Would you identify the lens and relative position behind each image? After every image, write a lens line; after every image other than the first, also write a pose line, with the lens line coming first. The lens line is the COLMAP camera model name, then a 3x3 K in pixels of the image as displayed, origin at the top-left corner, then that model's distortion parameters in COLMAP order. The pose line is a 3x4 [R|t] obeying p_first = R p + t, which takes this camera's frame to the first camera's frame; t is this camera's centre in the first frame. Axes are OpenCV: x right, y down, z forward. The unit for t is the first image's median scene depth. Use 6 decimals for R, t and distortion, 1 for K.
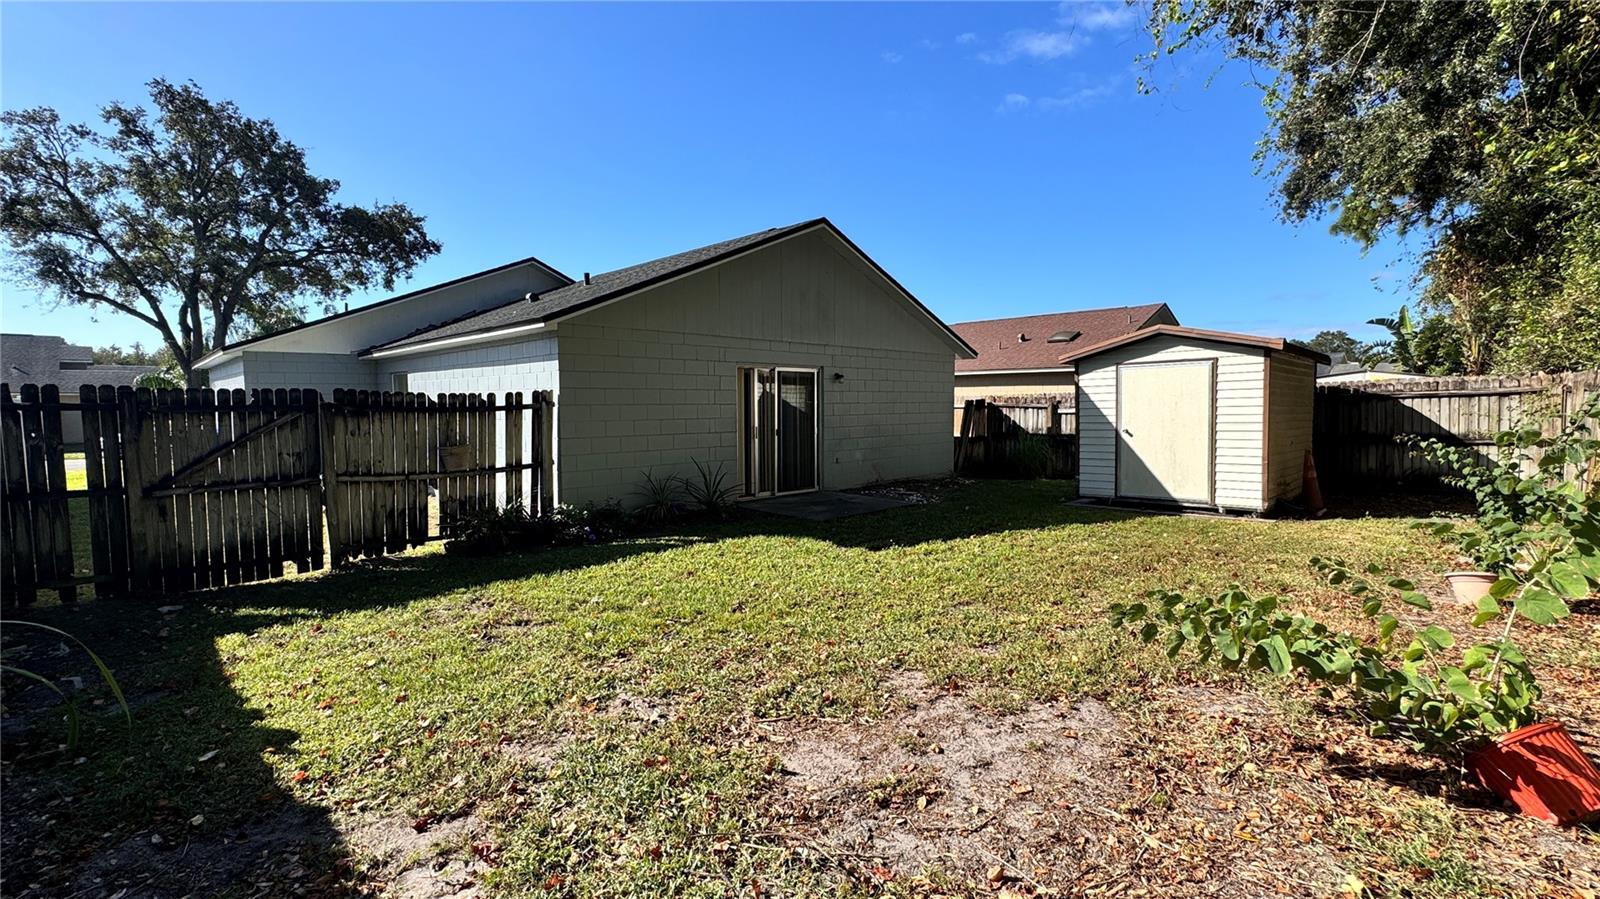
lens RADIAL K [[686.8, 0, 800.5], [0, 686.8, 447.9], [0, 0, 1]] dist [-0.002775, -0.000208]
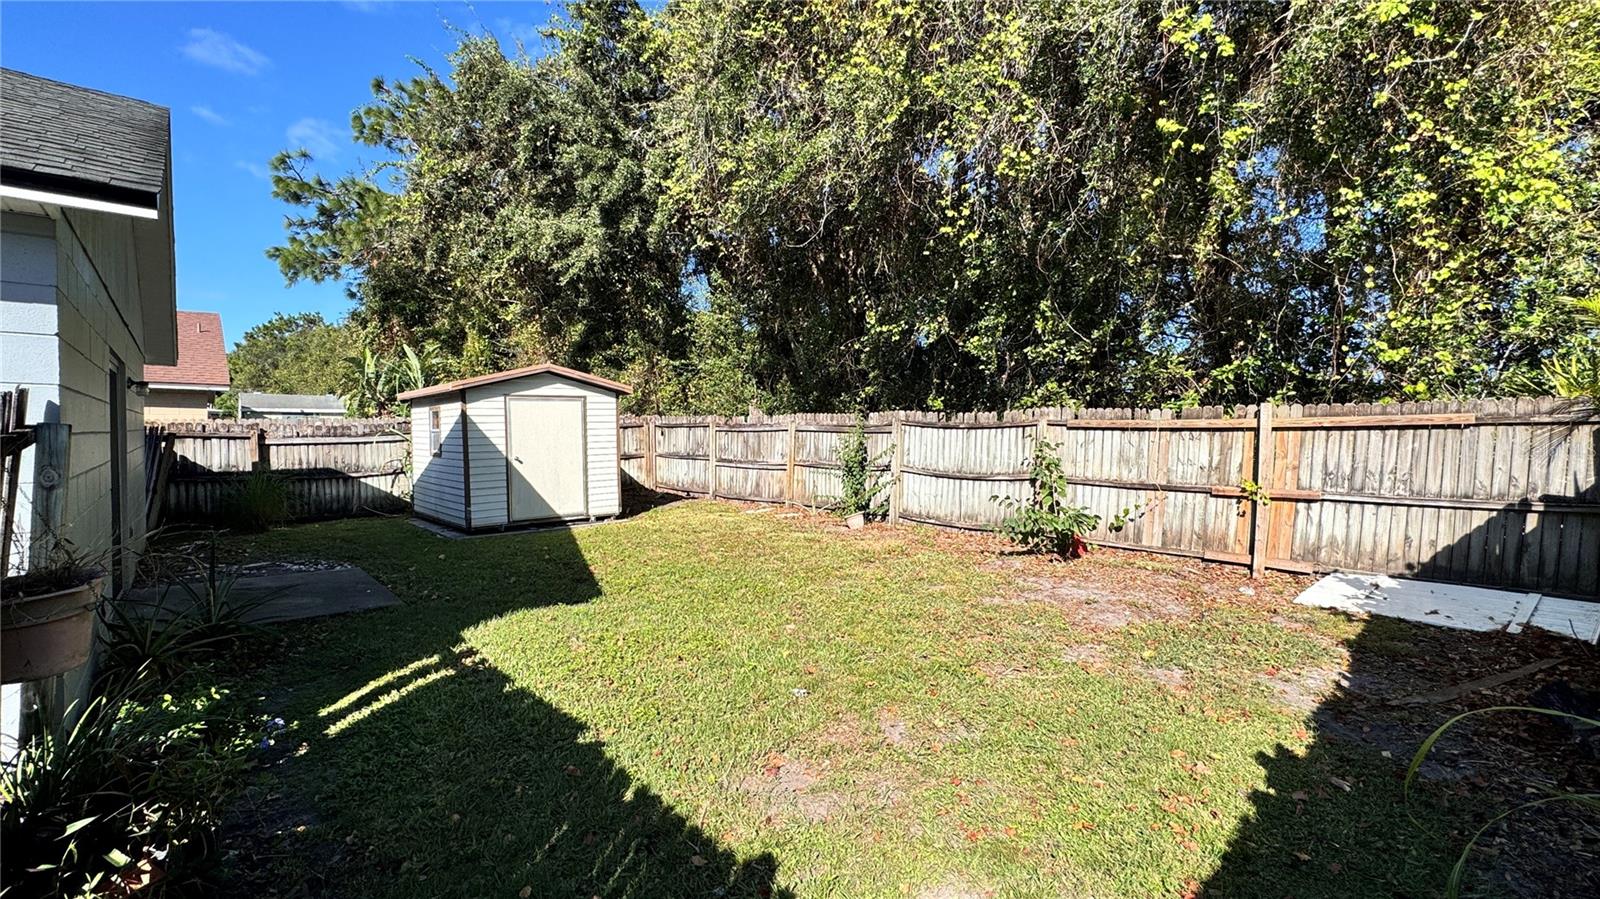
lens RADIAL K [[686.8, 0, 800.7], [0, 686.8, 450.4], [0, 0, 1]] dist [-0.002775, -0.000208]
pose [[0.068191, -0.024396, 0.997374, -0.584270], [0.061887, 0.997879, 0.020177, -0.033497], [-0.995751, 0.060348, 0.069556, 0.515117]]
